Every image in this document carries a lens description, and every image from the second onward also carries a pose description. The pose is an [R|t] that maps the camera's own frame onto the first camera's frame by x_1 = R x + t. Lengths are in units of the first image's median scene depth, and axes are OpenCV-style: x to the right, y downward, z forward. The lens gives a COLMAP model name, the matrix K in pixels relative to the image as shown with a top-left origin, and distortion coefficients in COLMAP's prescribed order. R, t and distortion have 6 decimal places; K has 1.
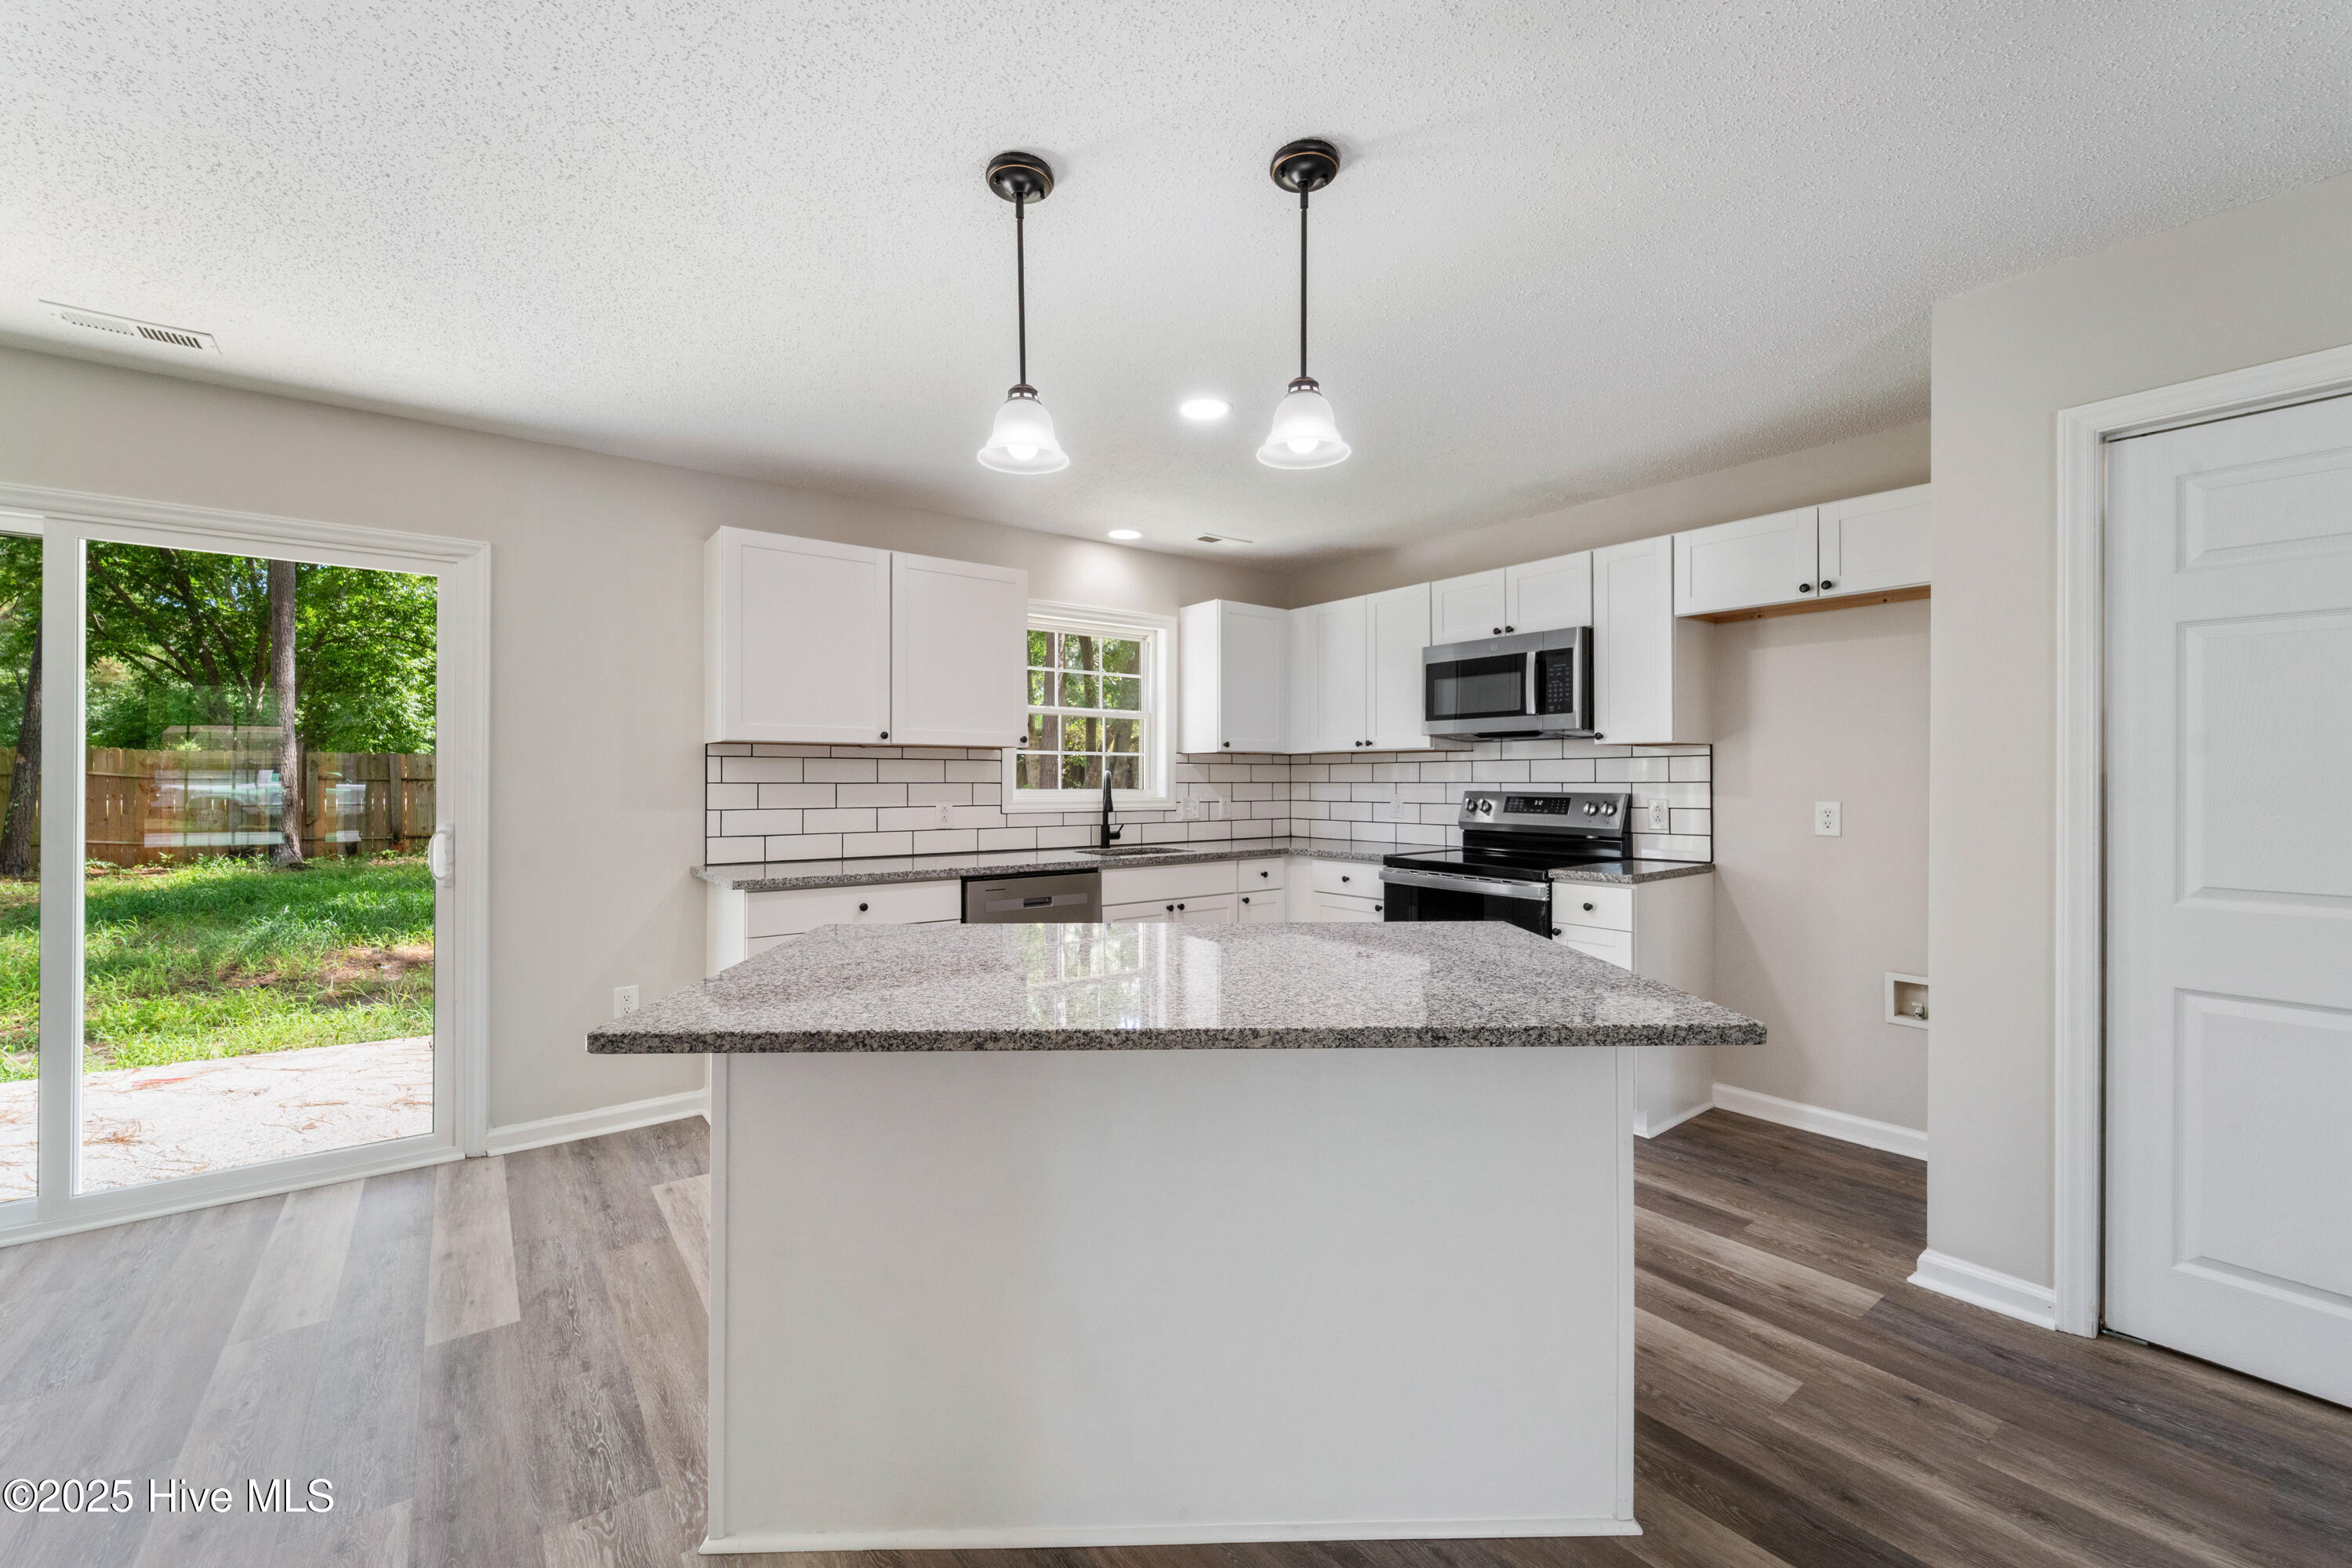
lens RADIAL K [[953.7, 0, 1165.2], [0, 953.7, 772.8], [0, 0, 1]] dist [-0.000062, -0.000413]
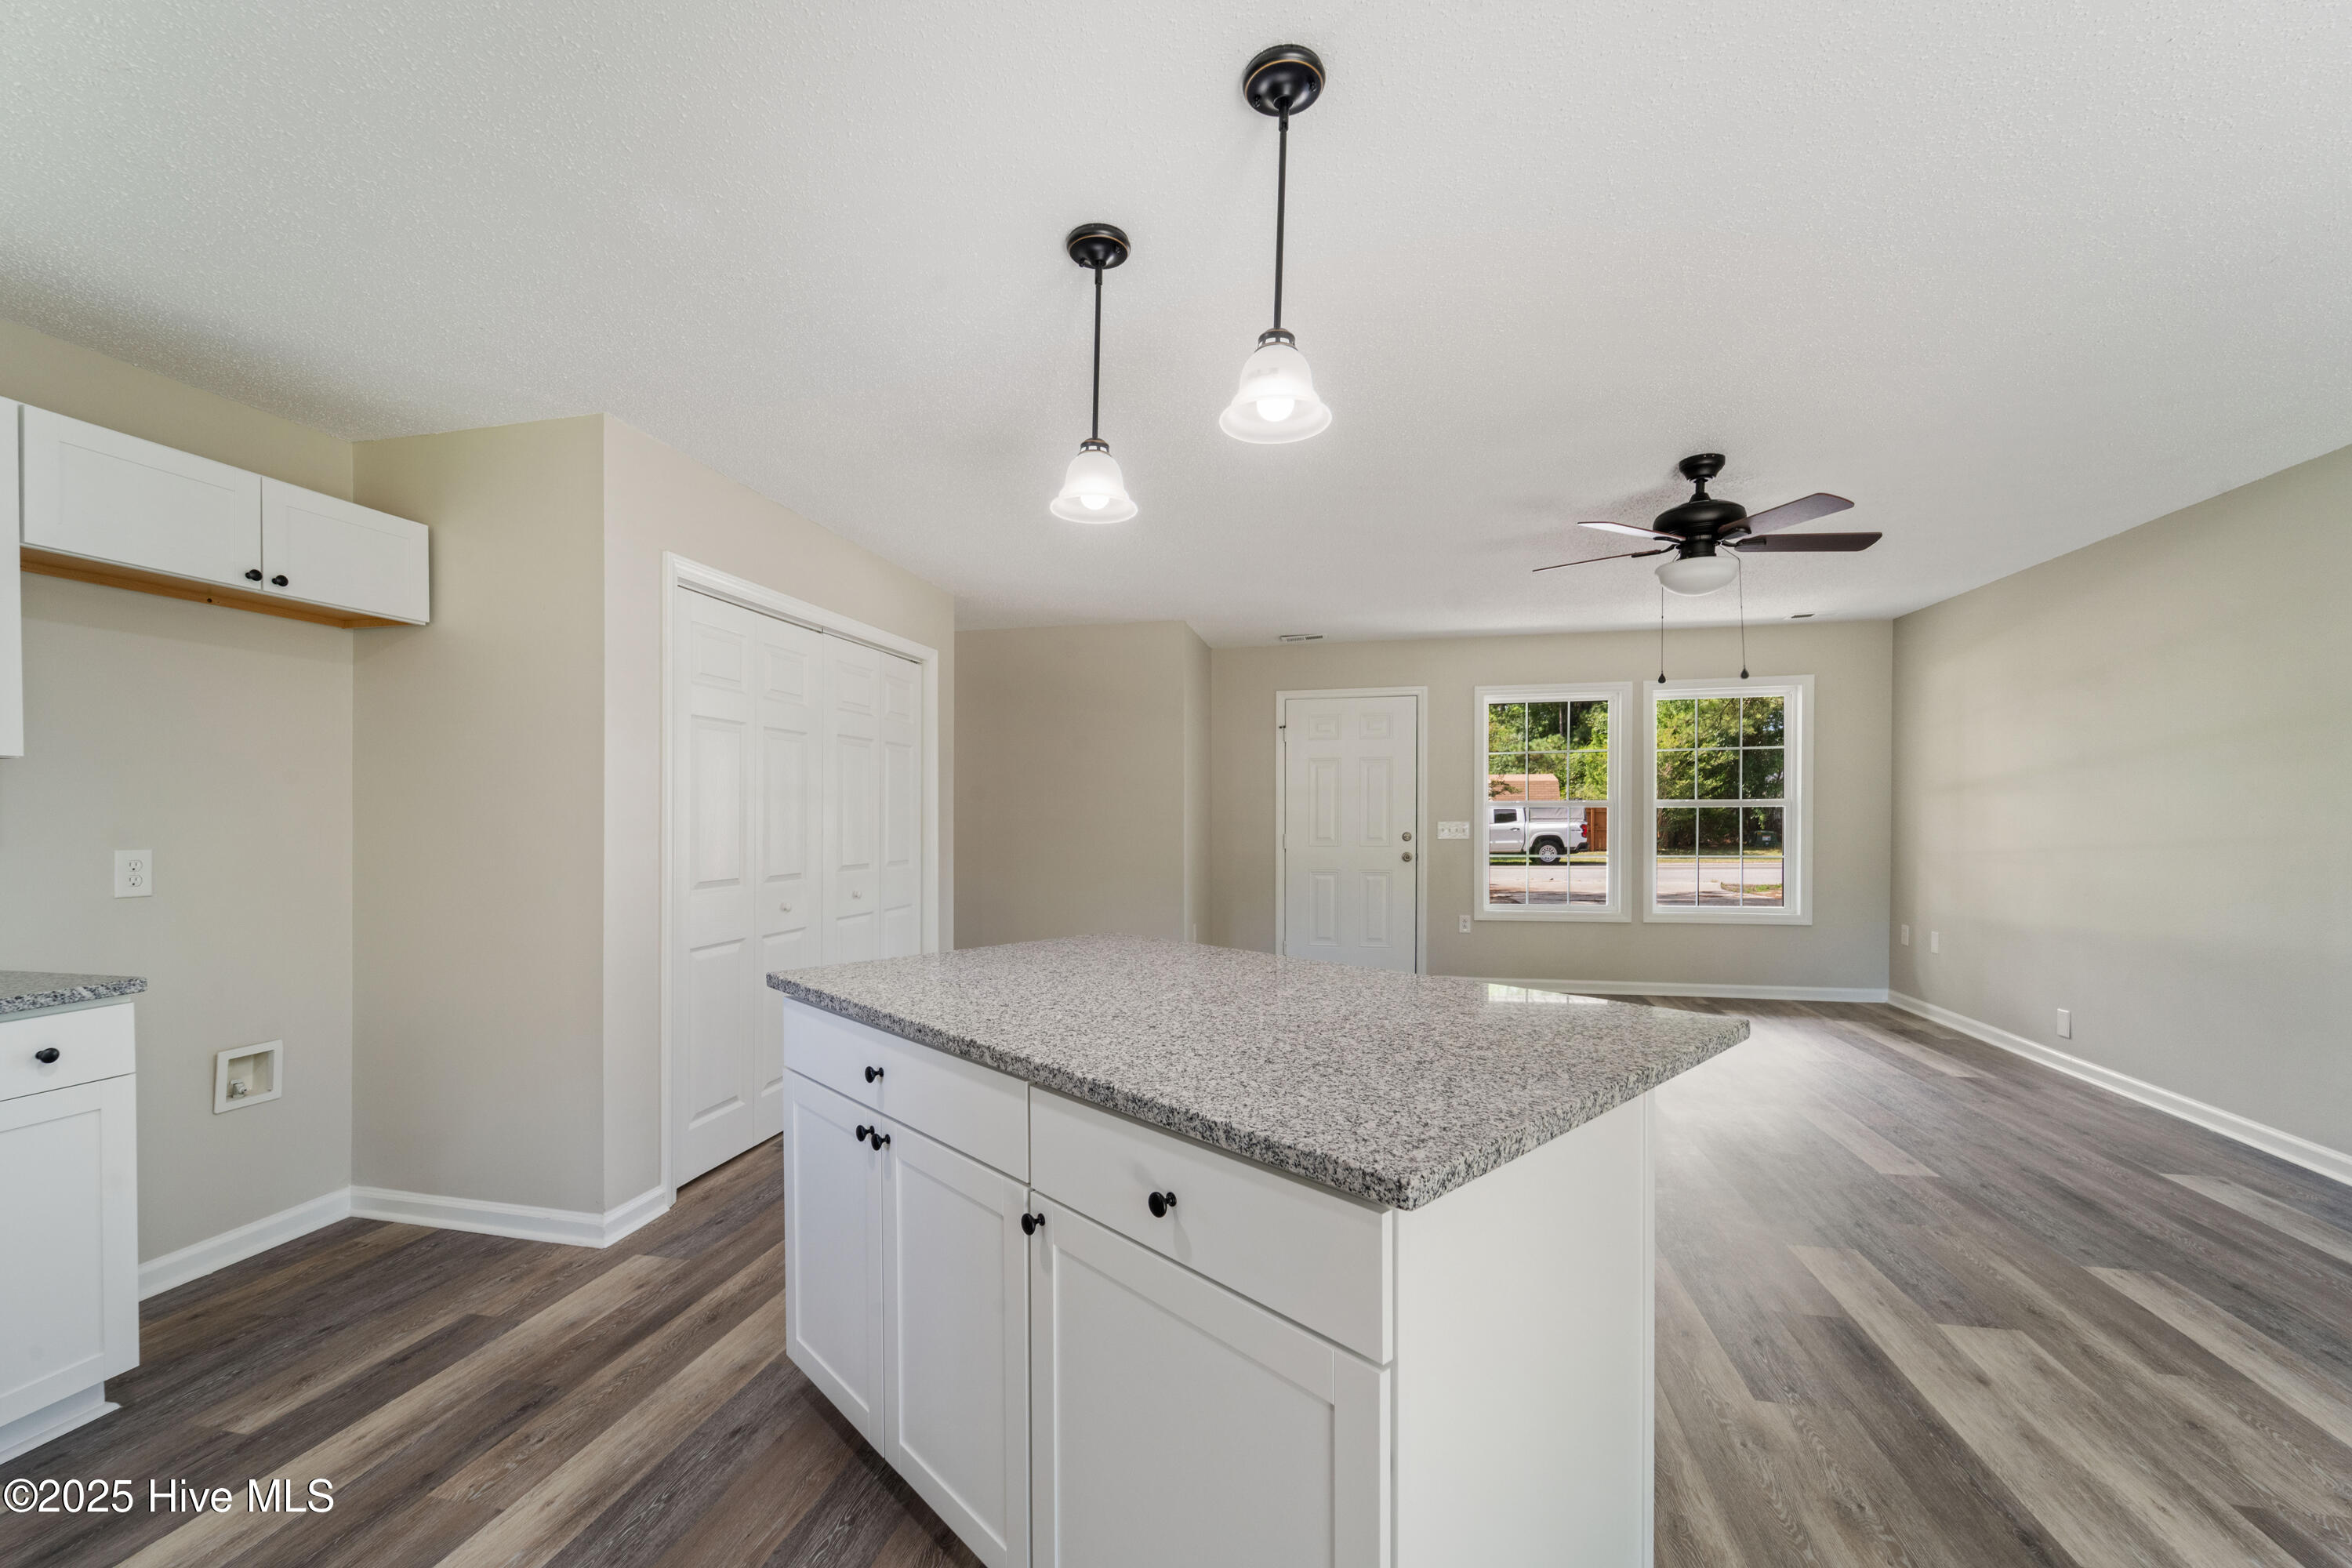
lens RADIAL K [[959.8, 0, 1165.6], [0, 959.8, 832.3], [0, 0, 1]] dist [-0.001398, -0.000628]
pose [[-0.653359, -0.012313, 0.756948, -0.320499], [0.002937, 0.999819, 0.018799, 0.003978], [-0.757043, 0.014505, -0.653204, 0.726654]]
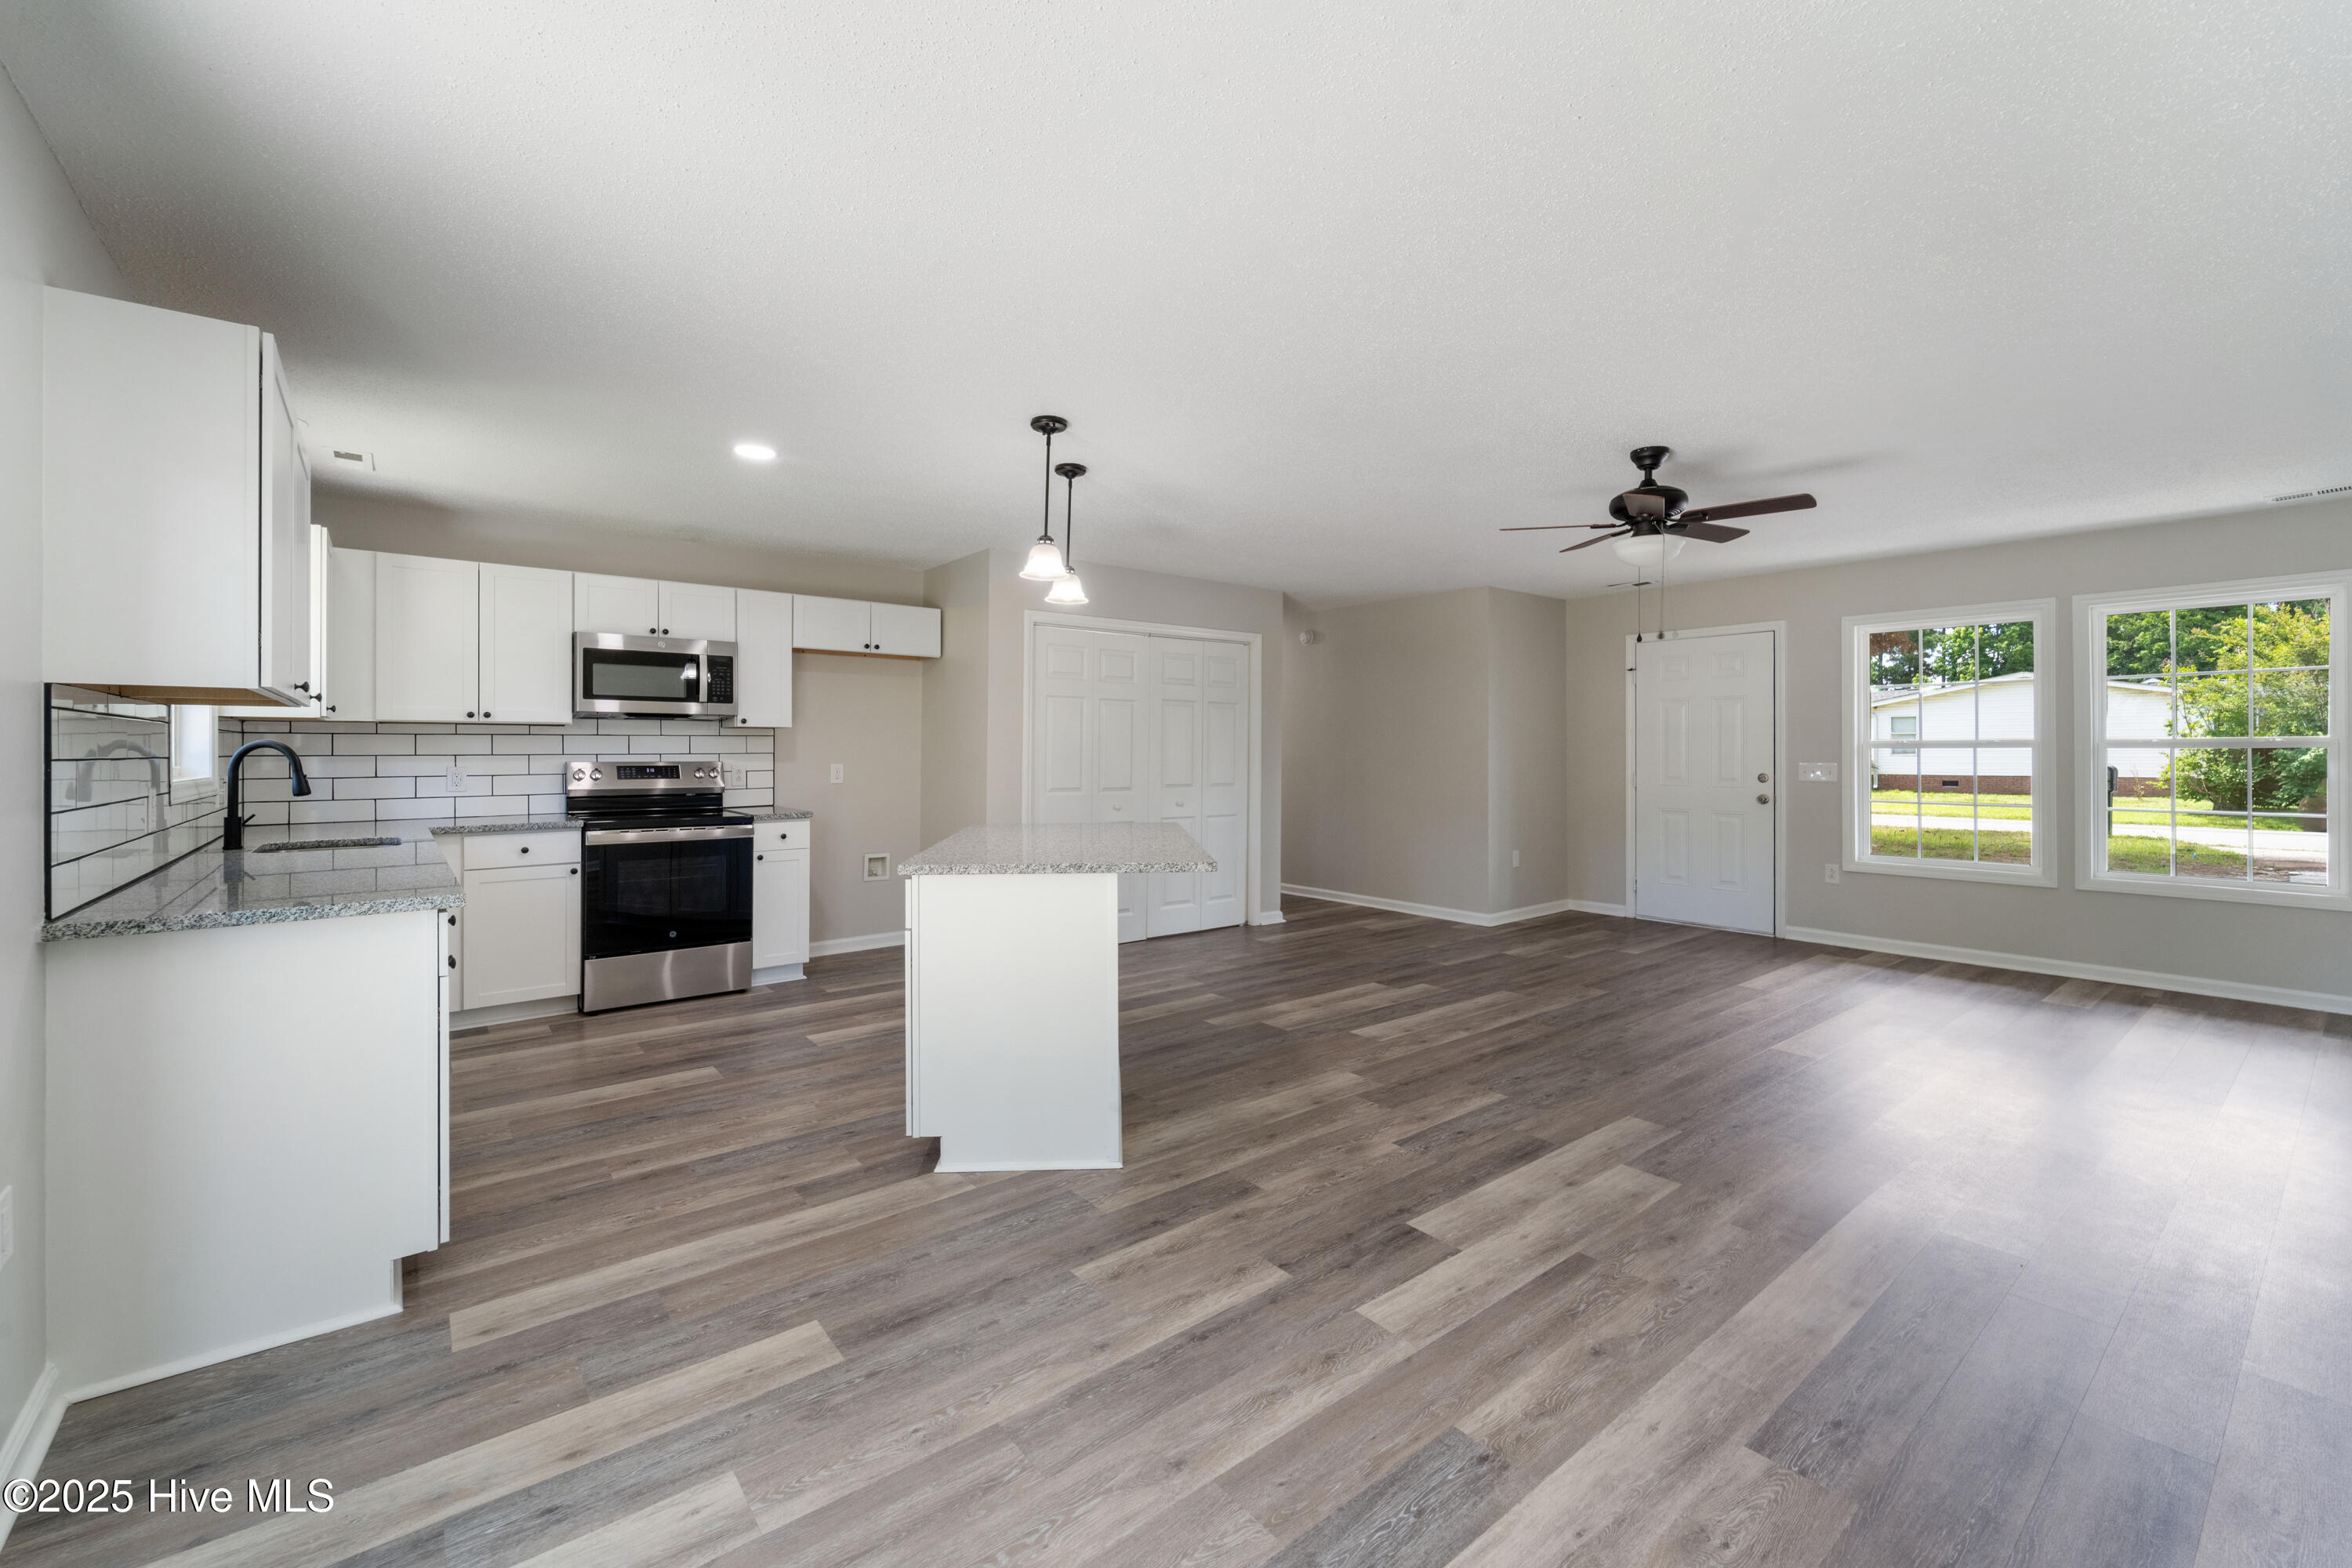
lens RADIAL K [[953.1, 0, 1163.5], [0, 953.1, 750.4], [0, 0, 1]] dist [0.010830, -0.000218]
pose [[-0.030159, -0.000560, 0.999545, -0.894618], [-0.004428, 0.999990, 0.000427, 0.002008], [-0.999535, -0.004413, -0.030162, 0.373420]]
